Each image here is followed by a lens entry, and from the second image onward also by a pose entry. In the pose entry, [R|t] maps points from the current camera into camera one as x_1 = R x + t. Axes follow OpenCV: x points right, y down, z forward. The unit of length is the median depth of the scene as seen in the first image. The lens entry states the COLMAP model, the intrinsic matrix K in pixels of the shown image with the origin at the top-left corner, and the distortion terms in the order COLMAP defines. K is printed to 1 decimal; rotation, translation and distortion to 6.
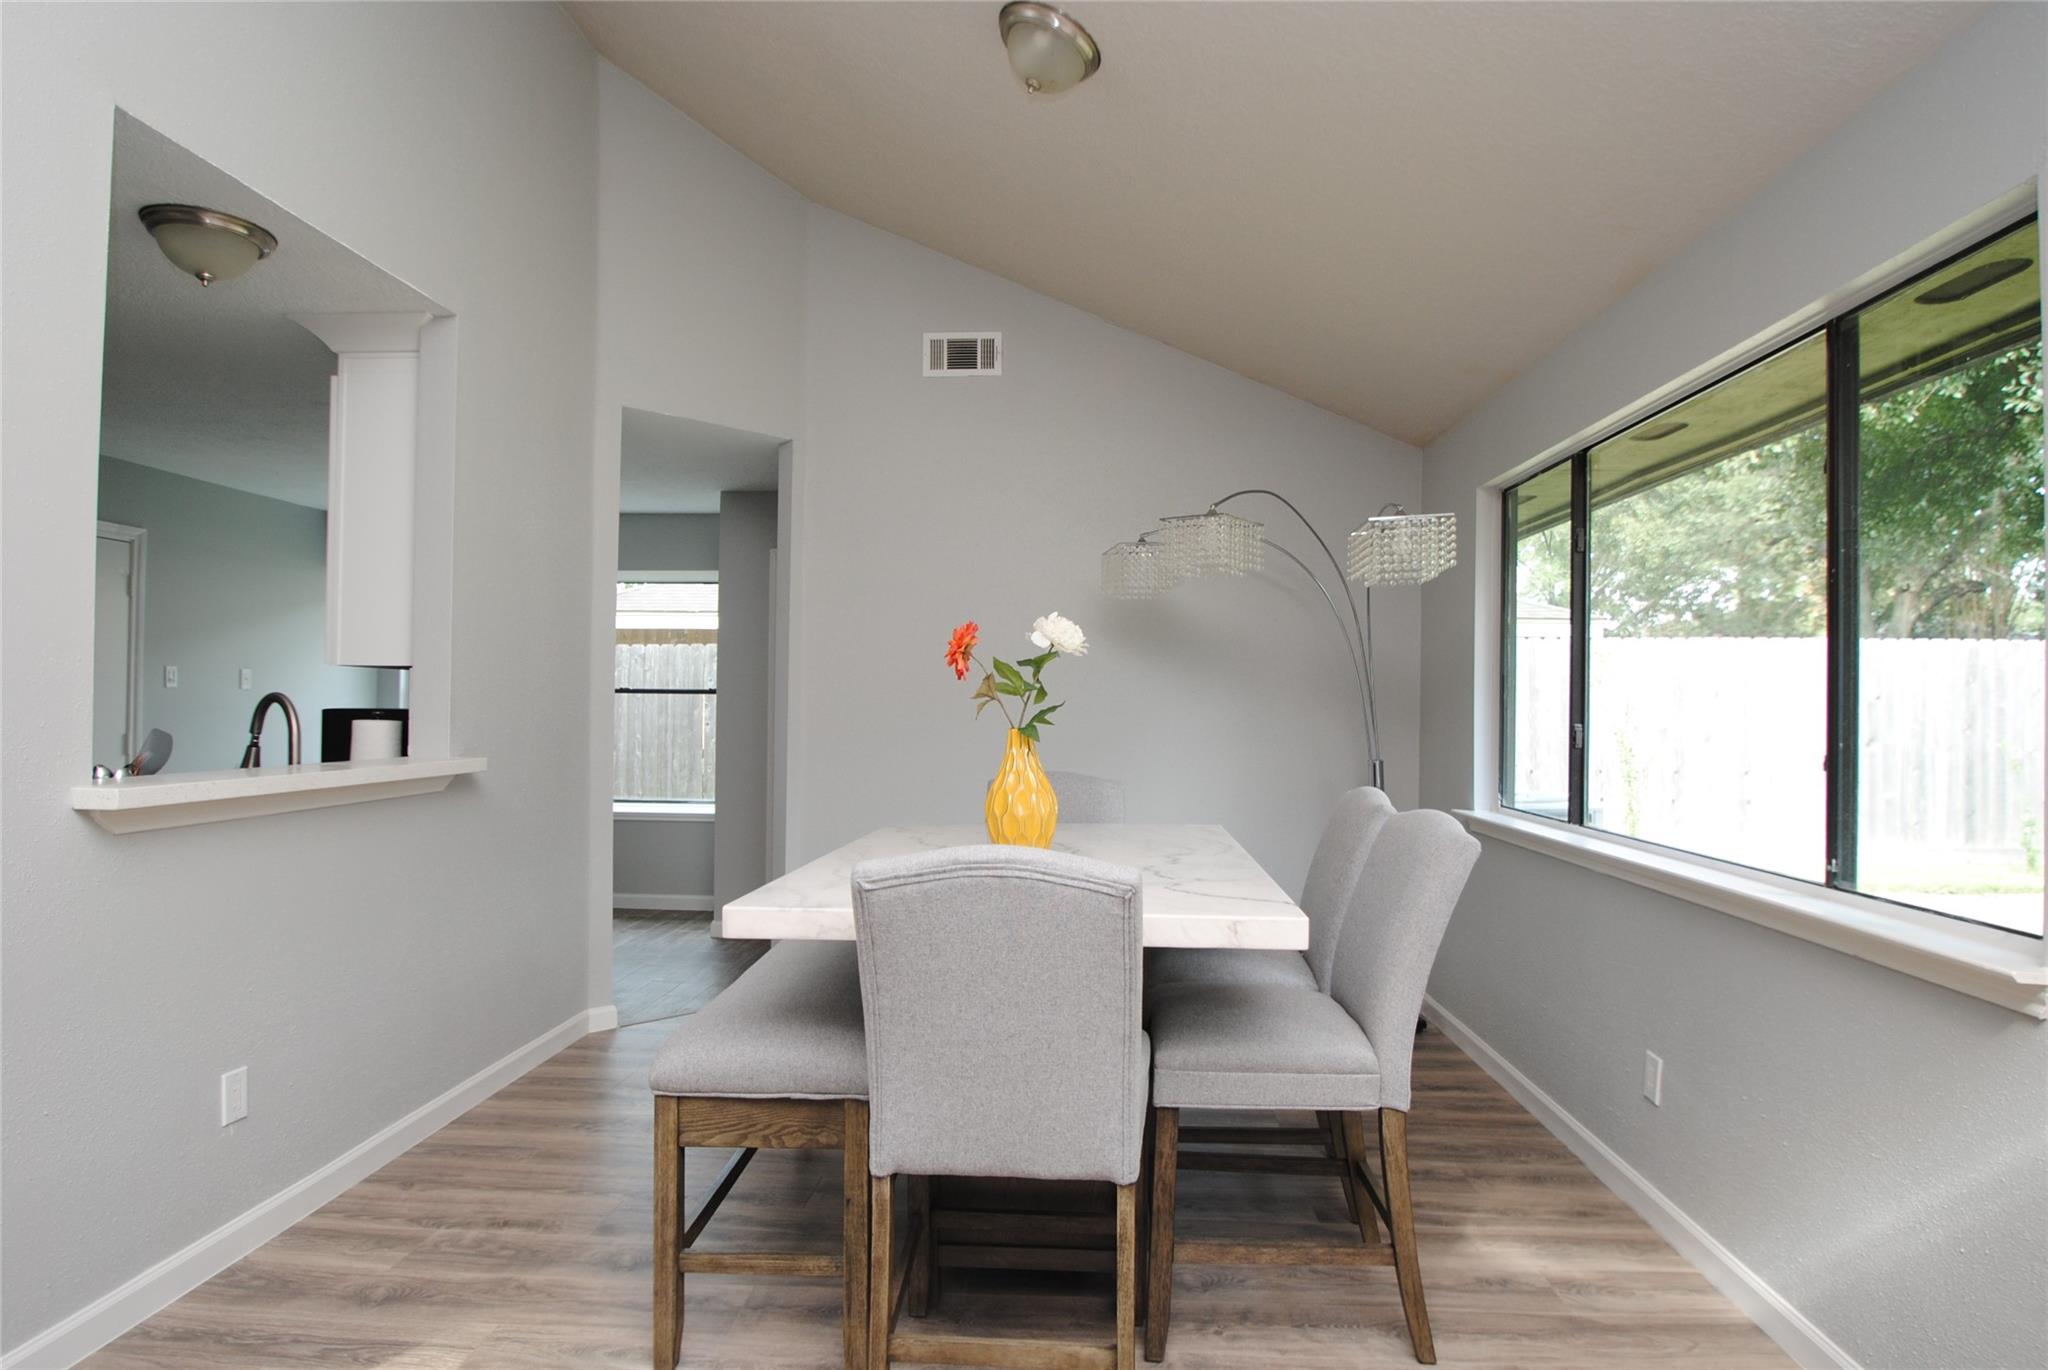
lens RADIAL K [[1098.3, 0, 1044.8], [0, 1098.3, 690.8], [0, 0, 1]] dist [-0.011771, -0.010654]
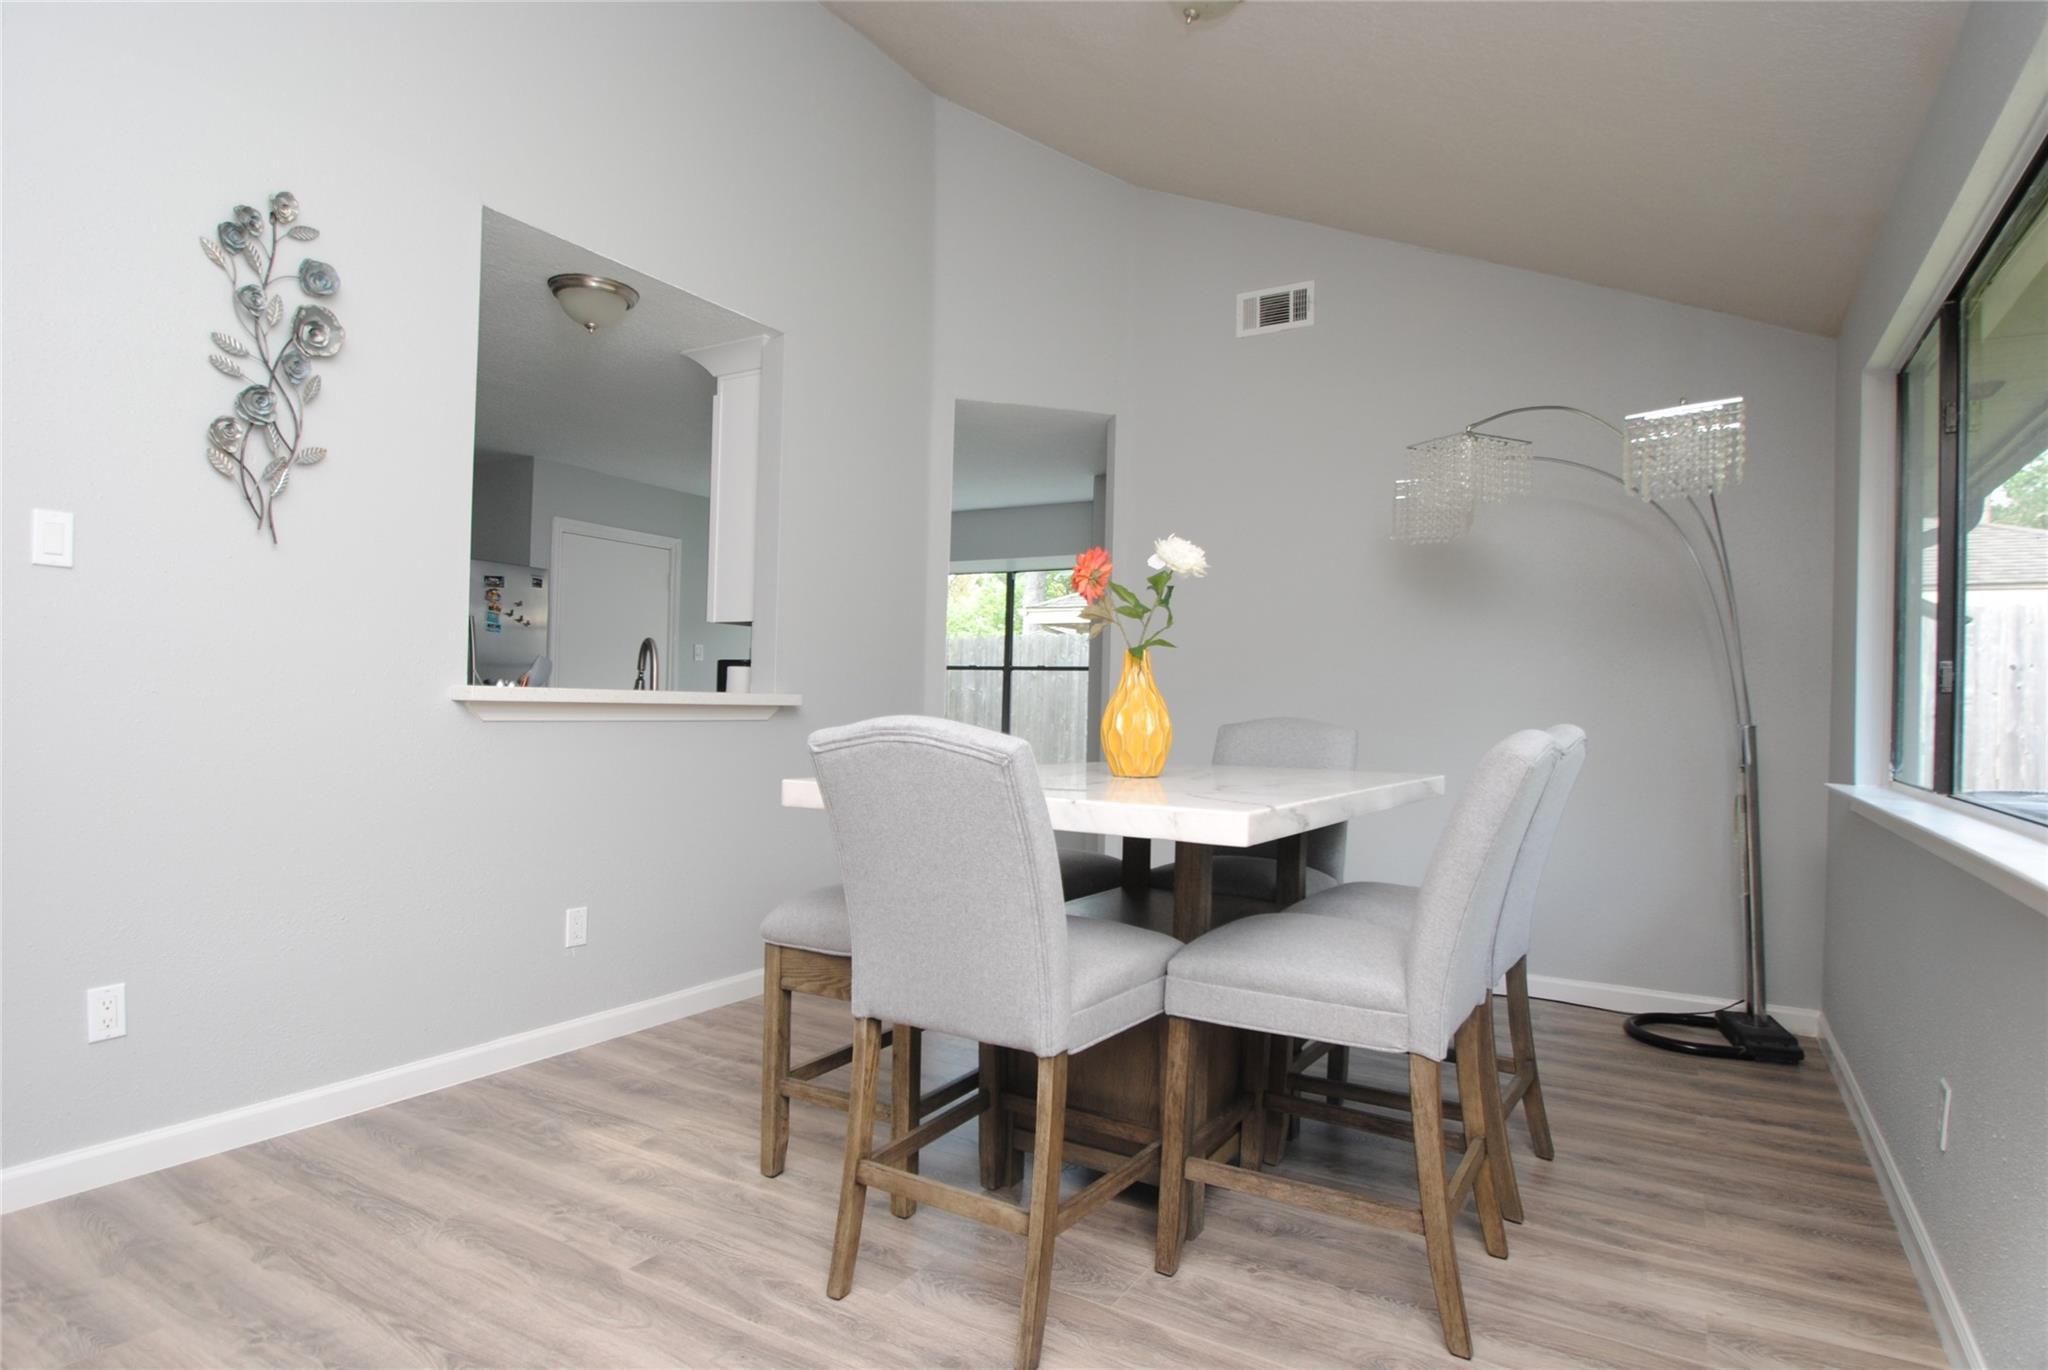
lens RADIAL K [[1098.3, 0, 1037.7], [0, 1098.3, 692.4], [0, 0, 1]] dist [-0.011771, -0.010654]
pose [[0.883518, 0.005653, -0.468363, 0.361671], [-0.007709, 0.999967, -0.002473, 0.074737], [0.468334, 0.005795, 0.883533, 0.059642]]
